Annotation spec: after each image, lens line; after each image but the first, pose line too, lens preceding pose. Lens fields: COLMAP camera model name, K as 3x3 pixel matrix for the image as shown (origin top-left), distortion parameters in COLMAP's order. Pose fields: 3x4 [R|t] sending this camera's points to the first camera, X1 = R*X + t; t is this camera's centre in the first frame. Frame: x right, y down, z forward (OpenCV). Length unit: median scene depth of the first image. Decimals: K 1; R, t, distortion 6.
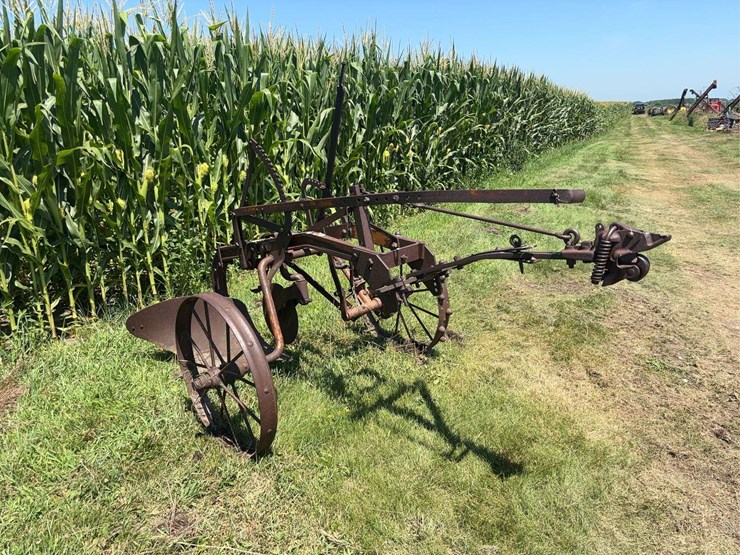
lens RADIAL K [[563.2, 0, 369.5], [0, 563.2, 276.4], [0, 0, 1]] dist [0.039270, -0.053837]
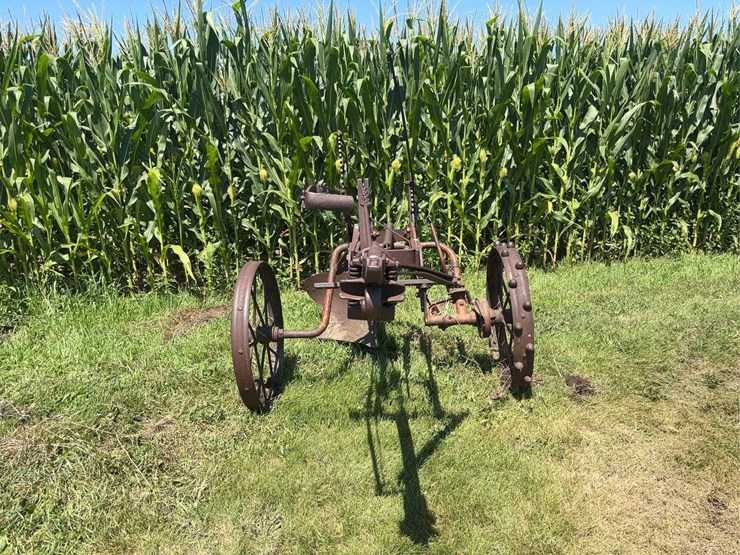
lens RADIAL K [[563.2, 0, 369.8], [0, 563.2, 277.0], [0, 0, 1]] dist [0.039270, -0.053837]
pose [[0.710110, 0.189652, -0.678068, 0.314983], [-0.188920, 0.979048, 0.075987, -0.033374], [0.678272, 0.074142, 0.731061, 0.149172]]
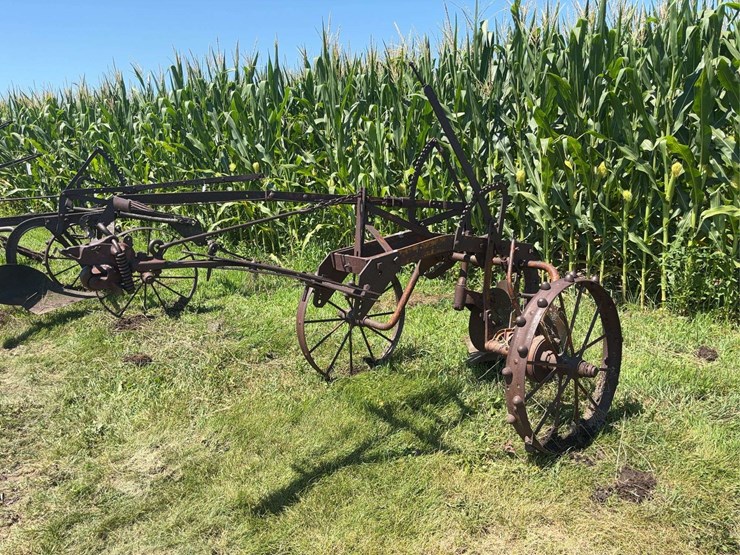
lens RADIAL K [[563.2, 0, 370.4], [0, 563.2, 280.7], [0, 0, 1]] dist [0.039270, -0.053837]
pose [[-0.155927, 0.268590, -0.950551, 0.481436], [-0.206747, 0.932131, 0.297300, -0.154035], [0.965890, 0.242880, -0.089814, 0.574044]]
